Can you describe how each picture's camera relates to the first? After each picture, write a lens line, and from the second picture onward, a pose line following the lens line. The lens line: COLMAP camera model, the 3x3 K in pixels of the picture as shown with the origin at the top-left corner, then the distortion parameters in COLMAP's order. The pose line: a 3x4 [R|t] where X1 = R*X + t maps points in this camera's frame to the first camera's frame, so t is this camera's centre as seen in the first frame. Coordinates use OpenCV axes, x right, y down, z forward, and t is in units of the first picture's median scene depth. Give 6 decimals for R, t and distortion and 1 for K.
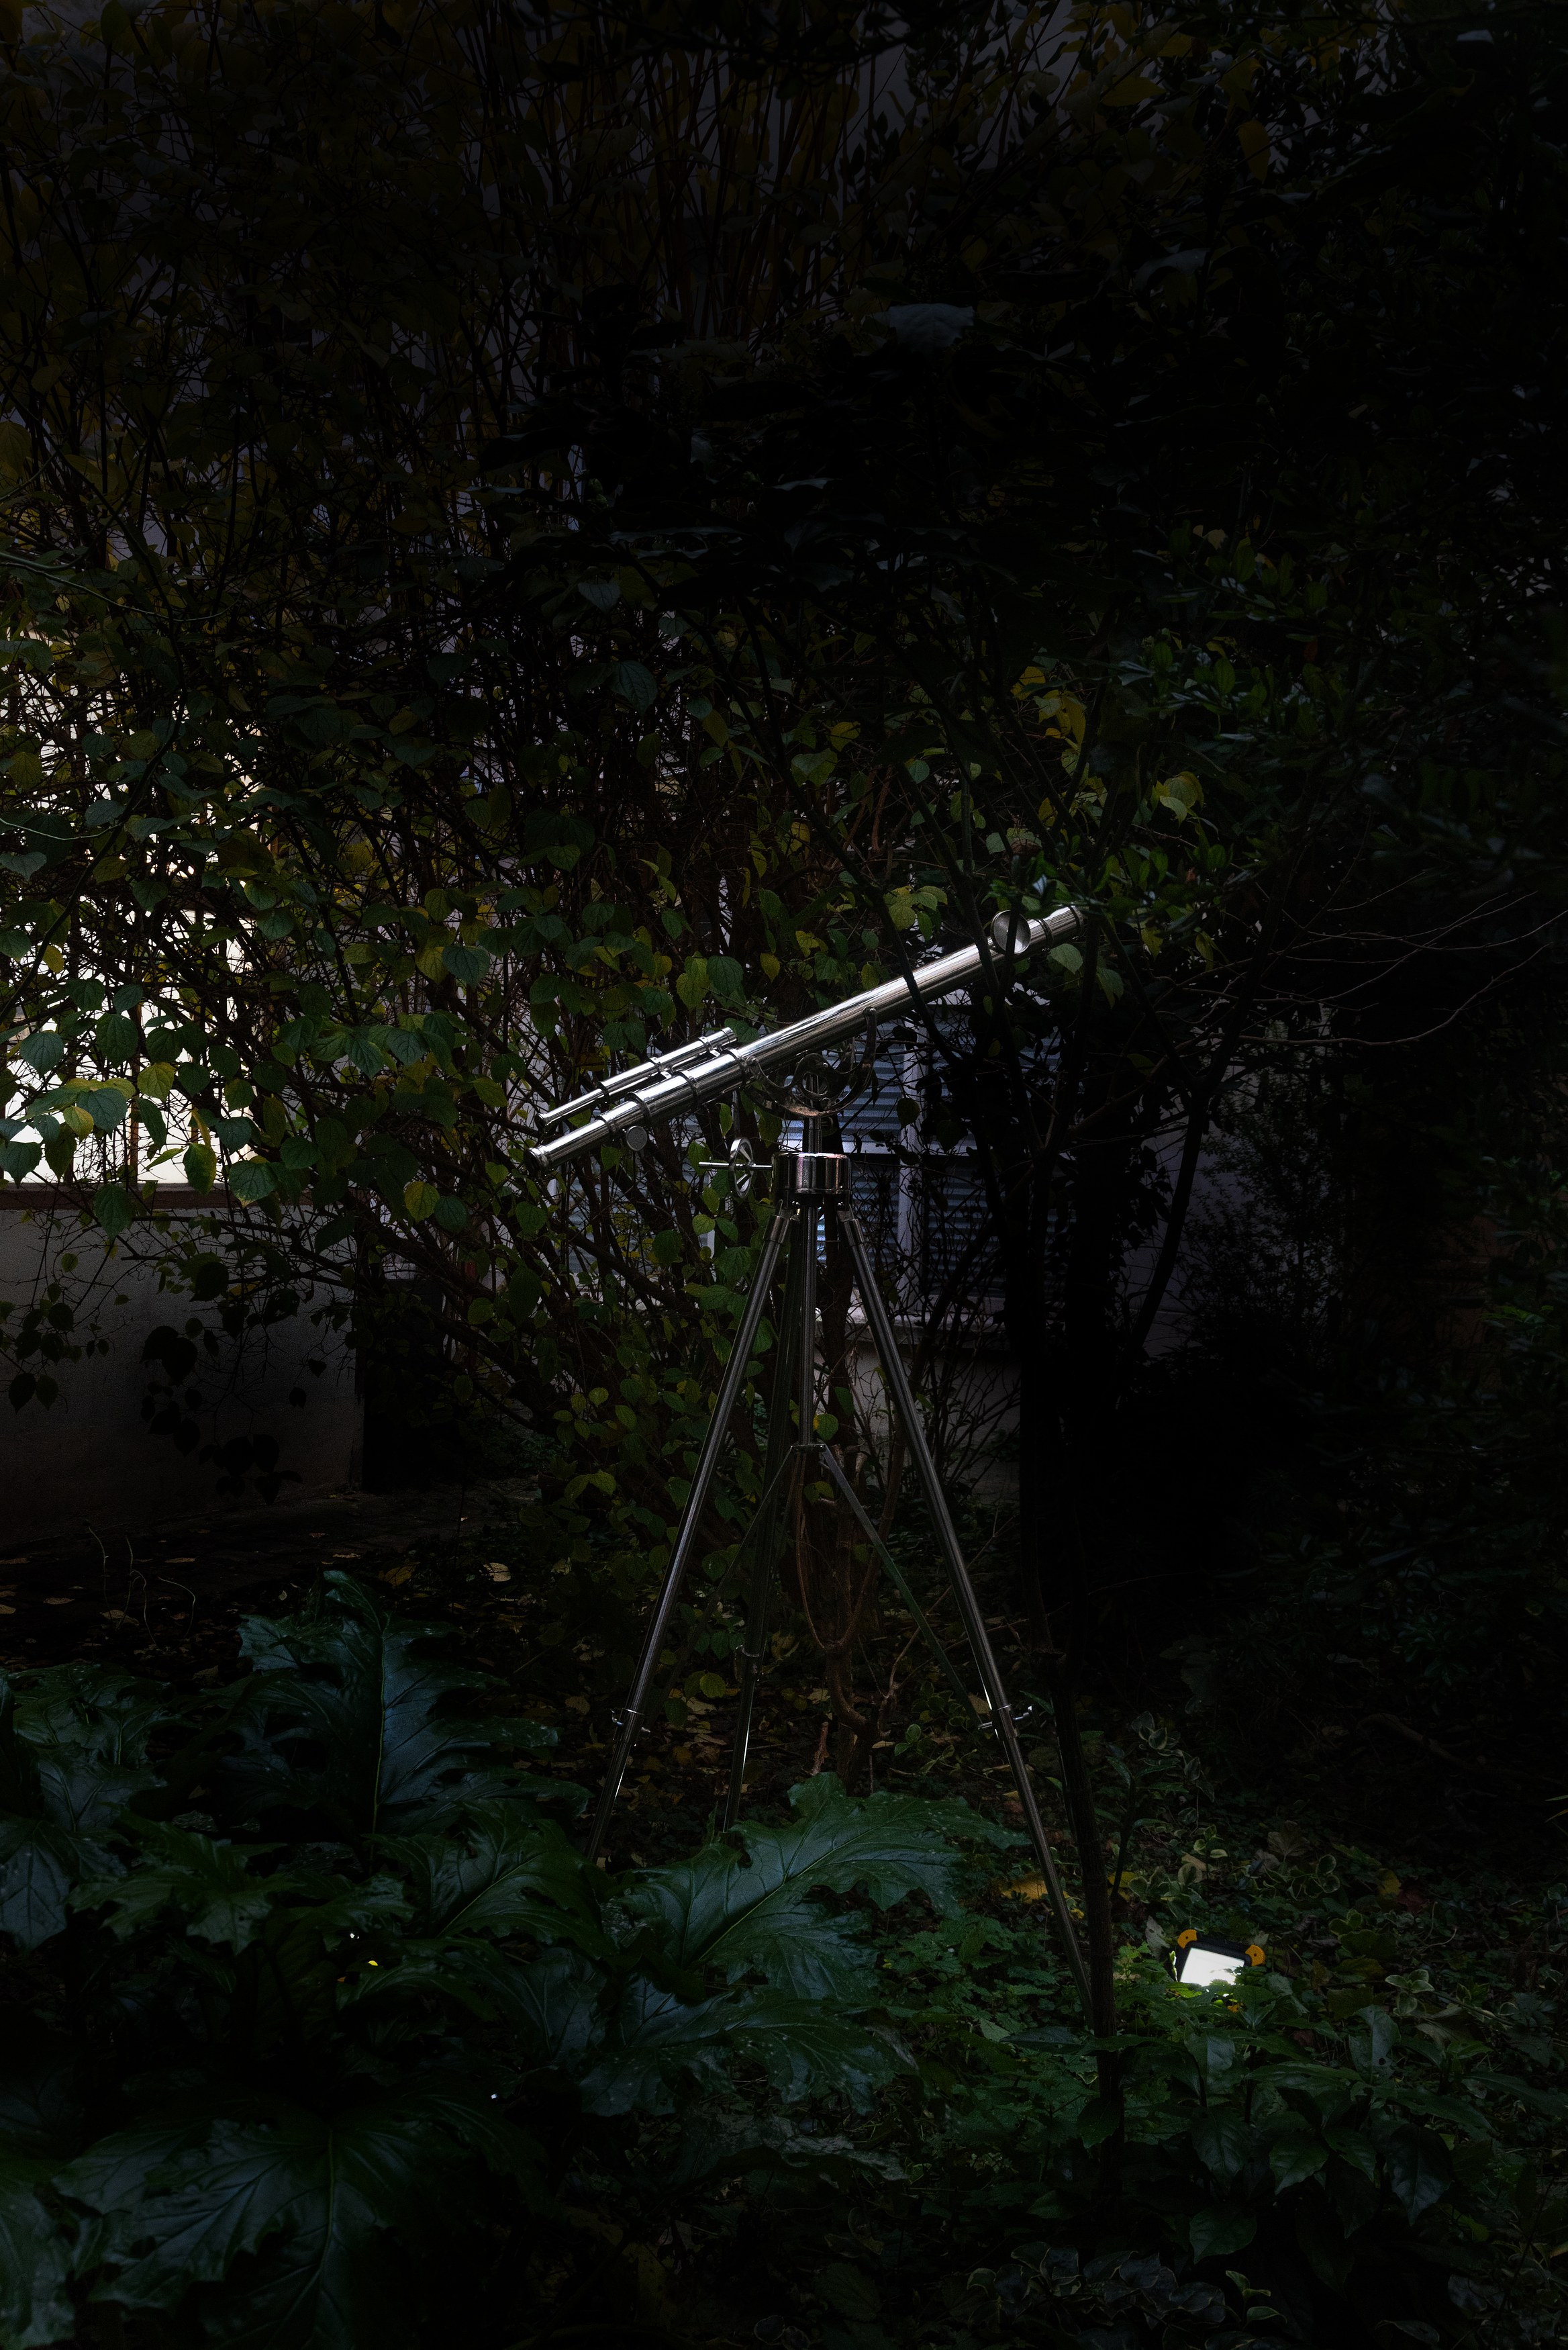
lens RADIAL K [[2582.3, 0, 783.4], [0, 2582.3, 1170.8], [0, 0, 1]] dist [-0.009752, 0.000000]
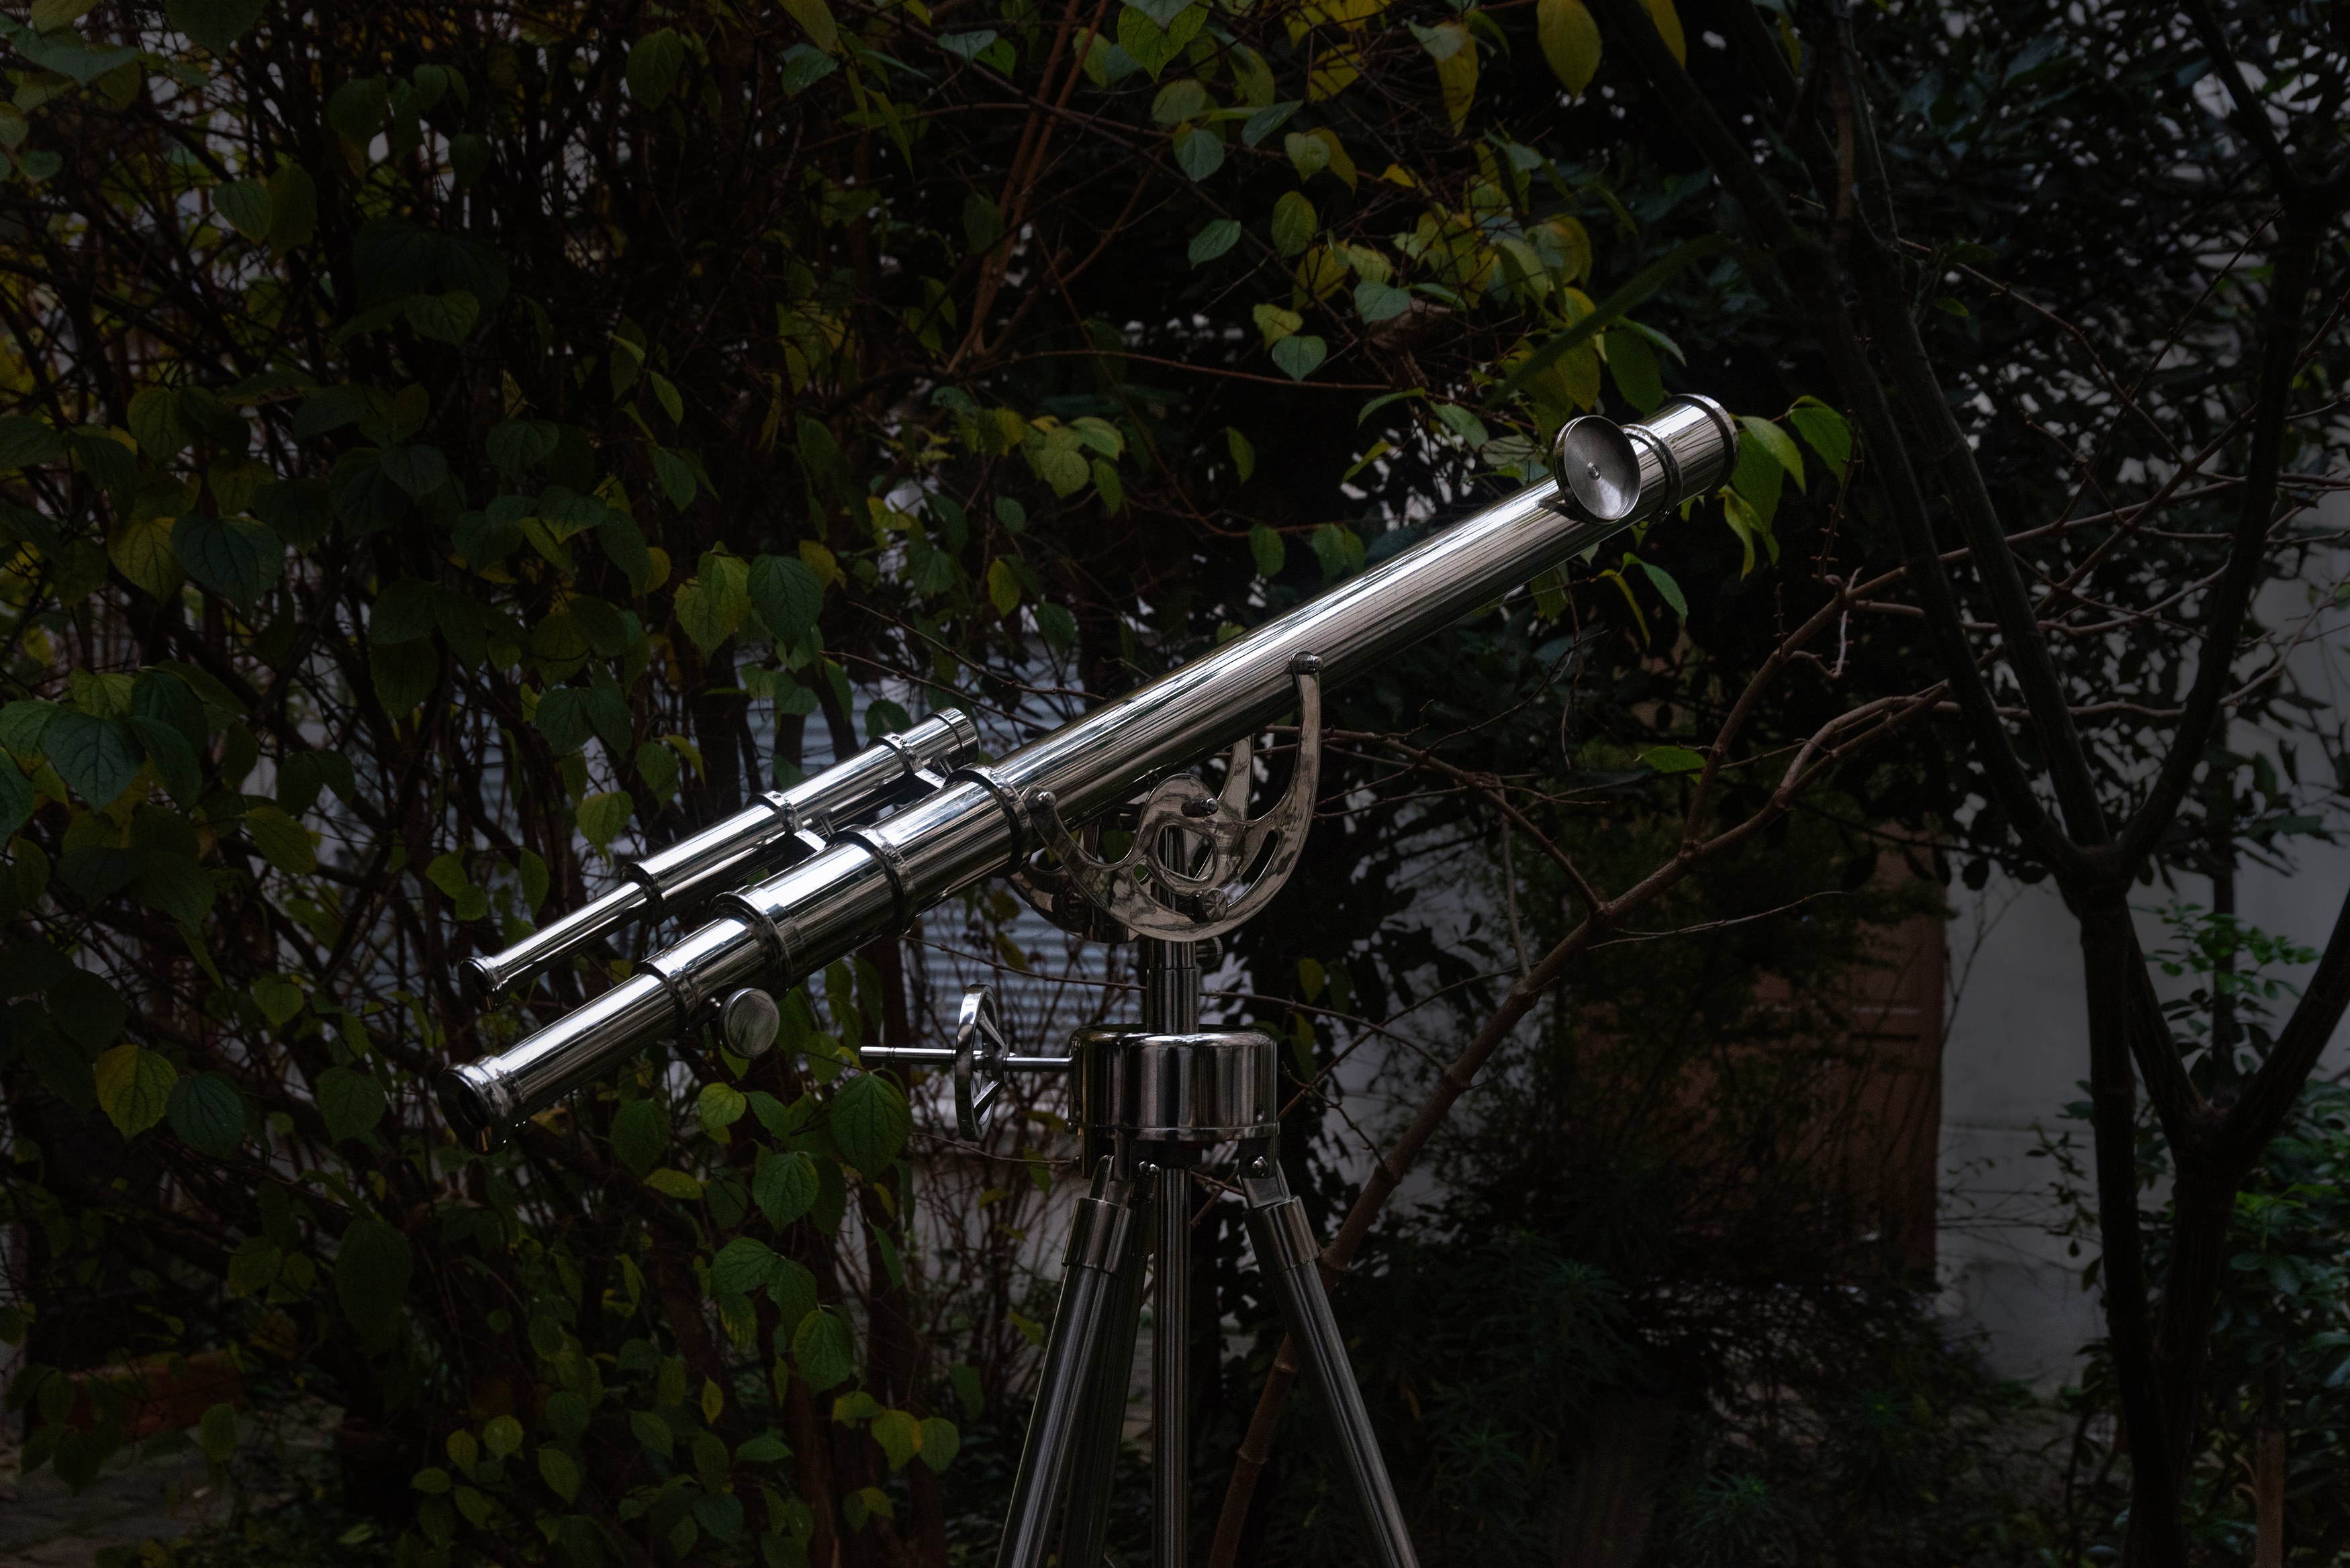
lens RADIAL K [[3498.1, 0, 1175.7], [0, 3498.1, 786.8], [0, 0, 1]] dist [0.043757, 0.000000]
pose [[0.988077, -0.015355, 0.153190, -0.065966], [0.018105, 0.999699, -0.016573, -0.032932], [-0.152889, 0.019149, 0.988058, 0.455917]]
